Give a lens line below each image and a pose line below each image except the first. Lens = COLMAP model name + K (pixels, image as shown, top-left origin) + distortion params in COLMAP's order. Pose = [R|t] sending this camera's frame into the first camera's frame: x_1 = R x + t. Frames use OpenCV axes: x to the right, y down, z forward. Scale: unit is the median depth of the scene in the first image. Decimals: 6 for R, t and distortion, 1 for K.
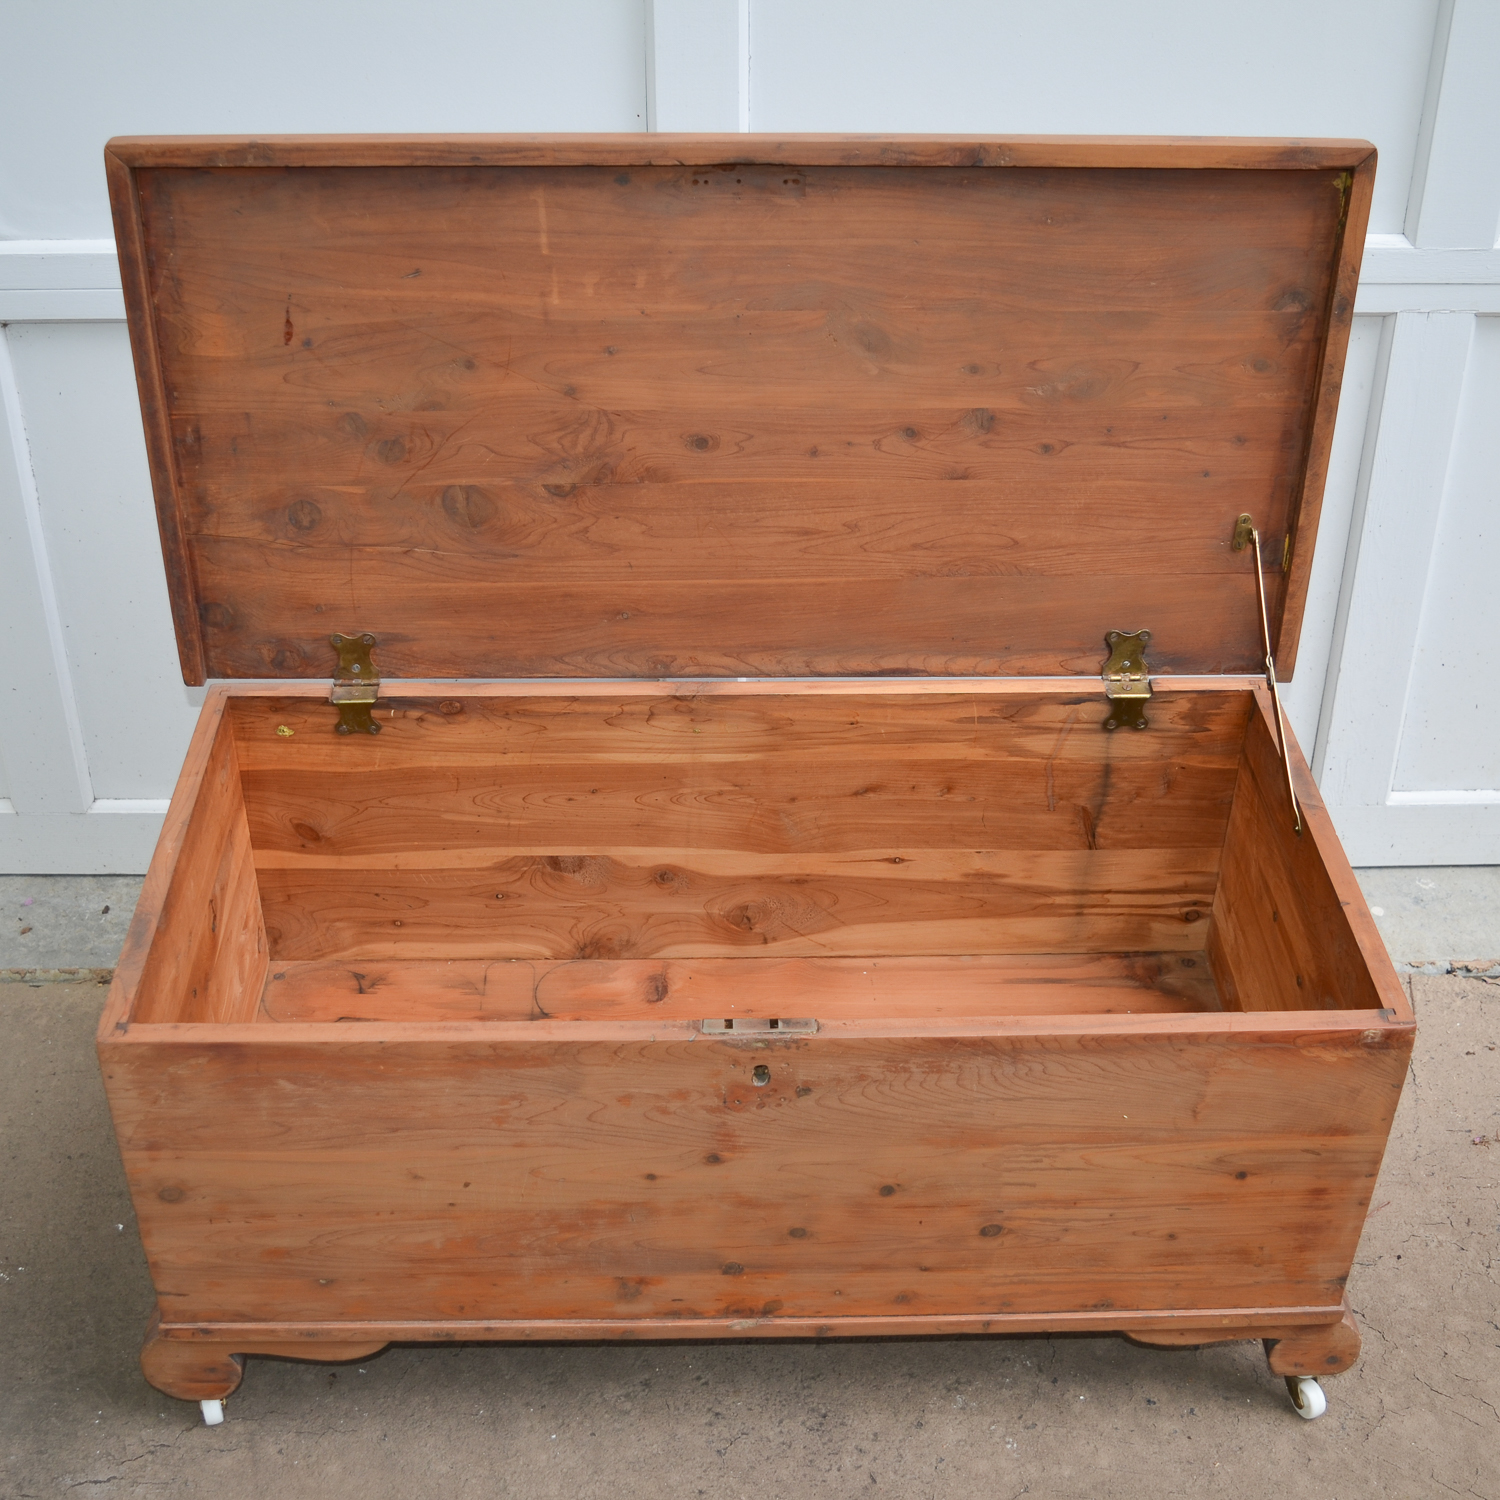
lens RADIAL K [[2087.4, 0, 758.1], [0, 2087.4, 751.4], [0, 0, 1]] dist [-0.082194, 0.000000]
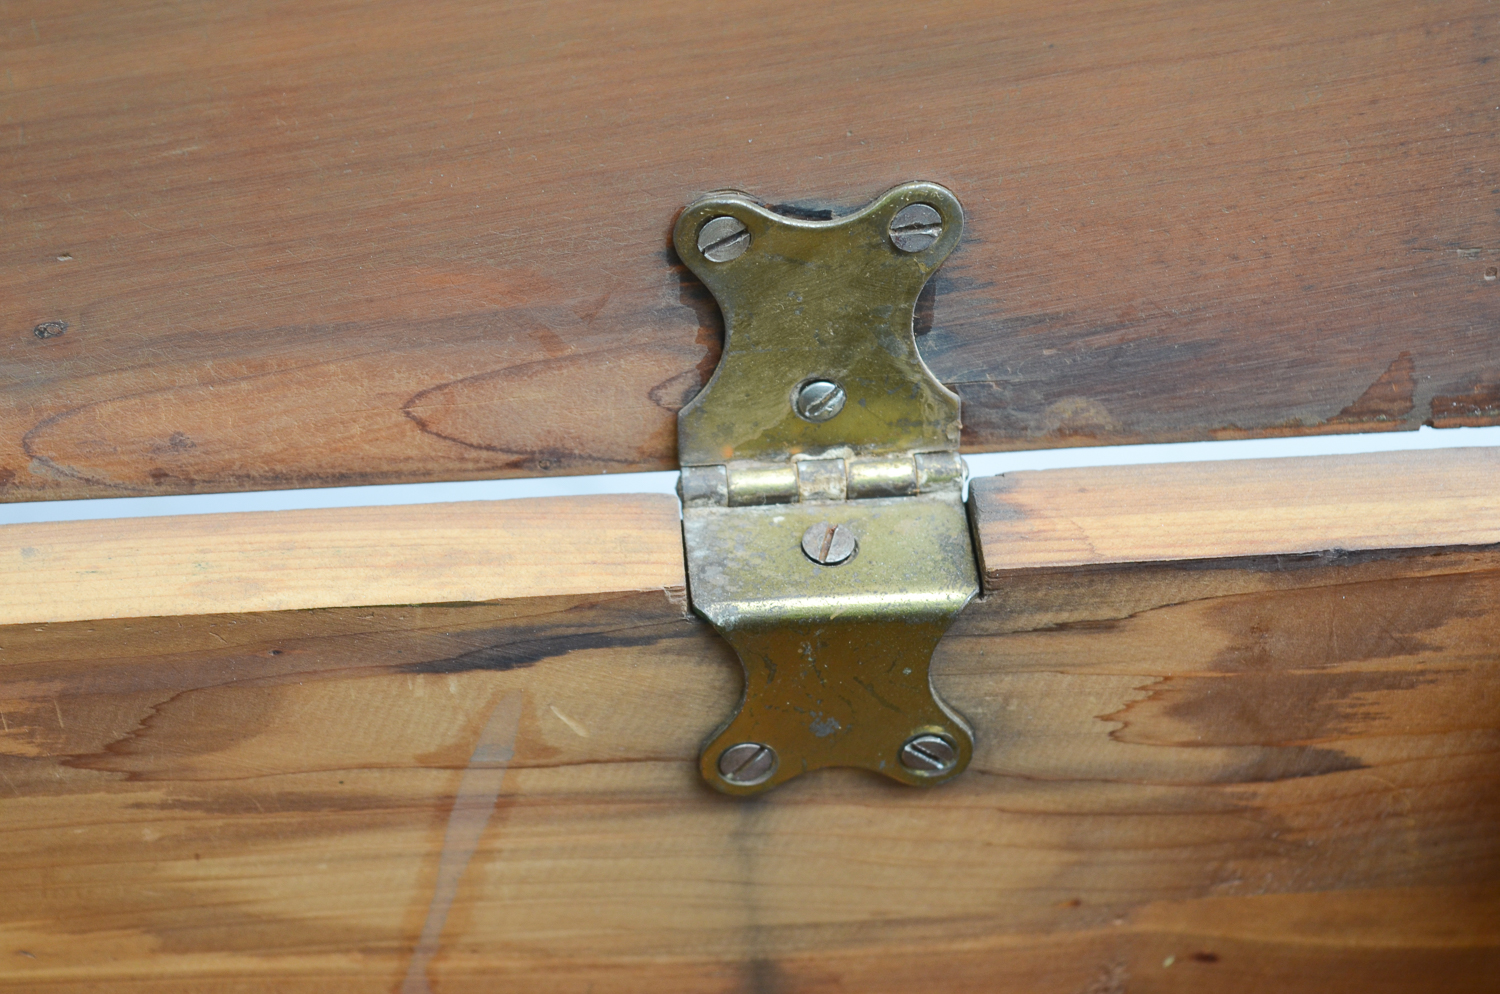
lens RADIAL K [[3300.0, 0, 749.7], [0, 3300.0, 497.9], [0, 0, 1]] dist [0.067124, 0.000000]
pose [[0.999286, -0.035998, 0.011466, 0.168953], [0.034808, 0.995242, 0.091000, -0.057960], [-0.014687, -0.090536, 0.995785, 0.749003]]
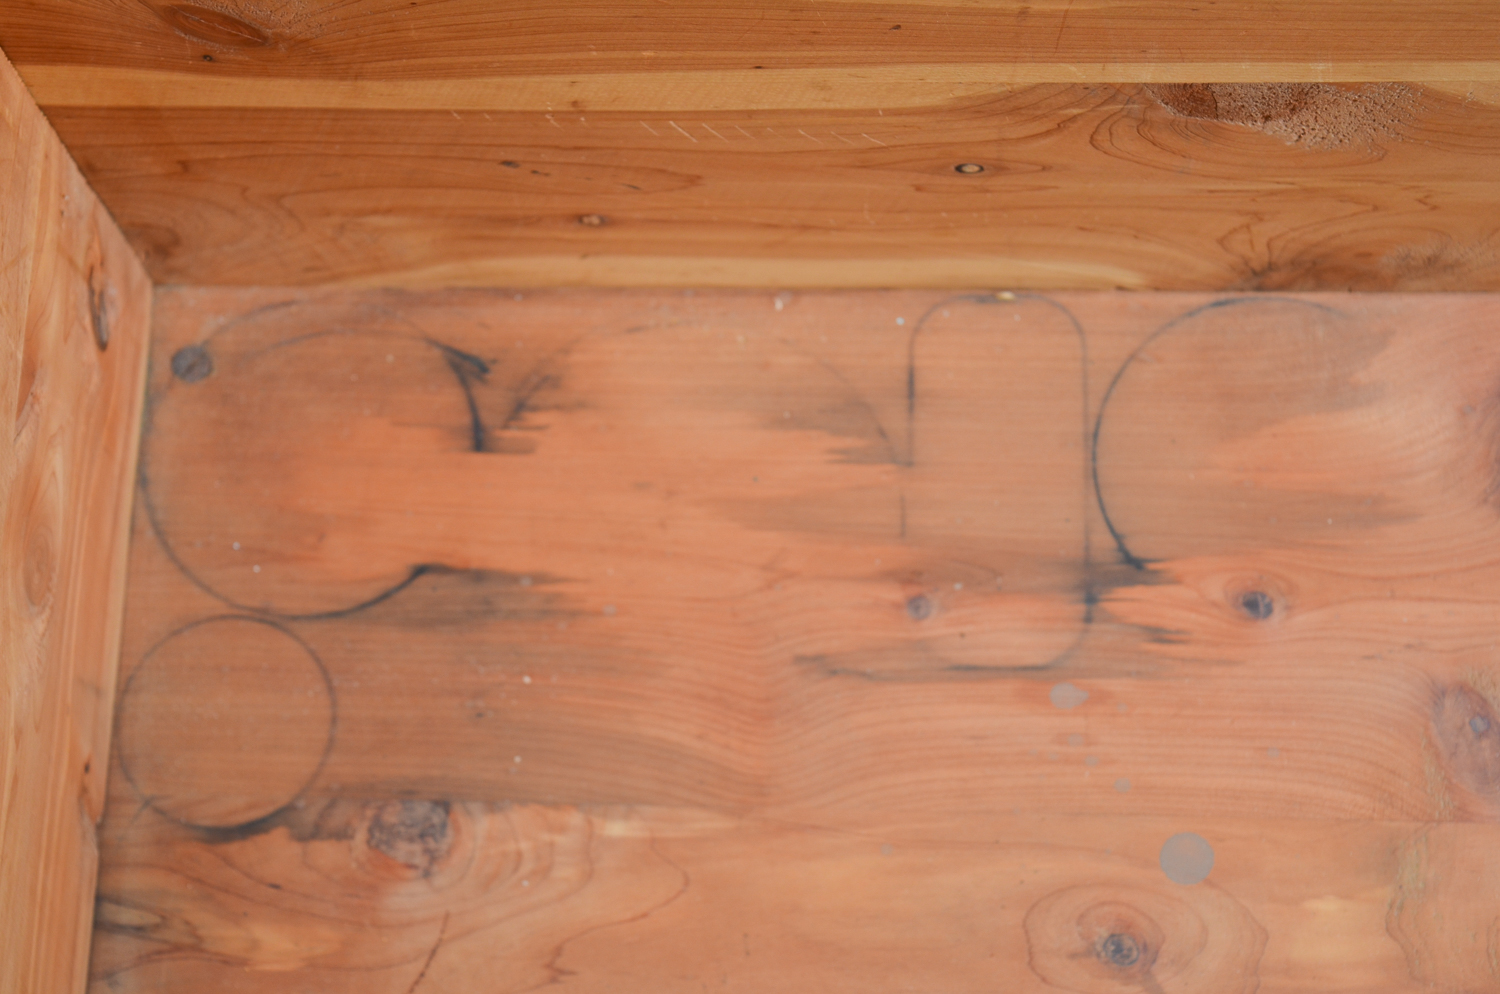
lens RADIAL K [[3300.0, 0, 746.7], [0, 3300.0, 502.1], [0, 0, 1]] dist [0.067124, 0.000000]
pose [[0.993523, 0.033386, -0.108616, -0.111153], [0.037413, 0.806459, 0.590105, -0.152532], [0.107296, -0.590347, 0.799986, 0.673670]]
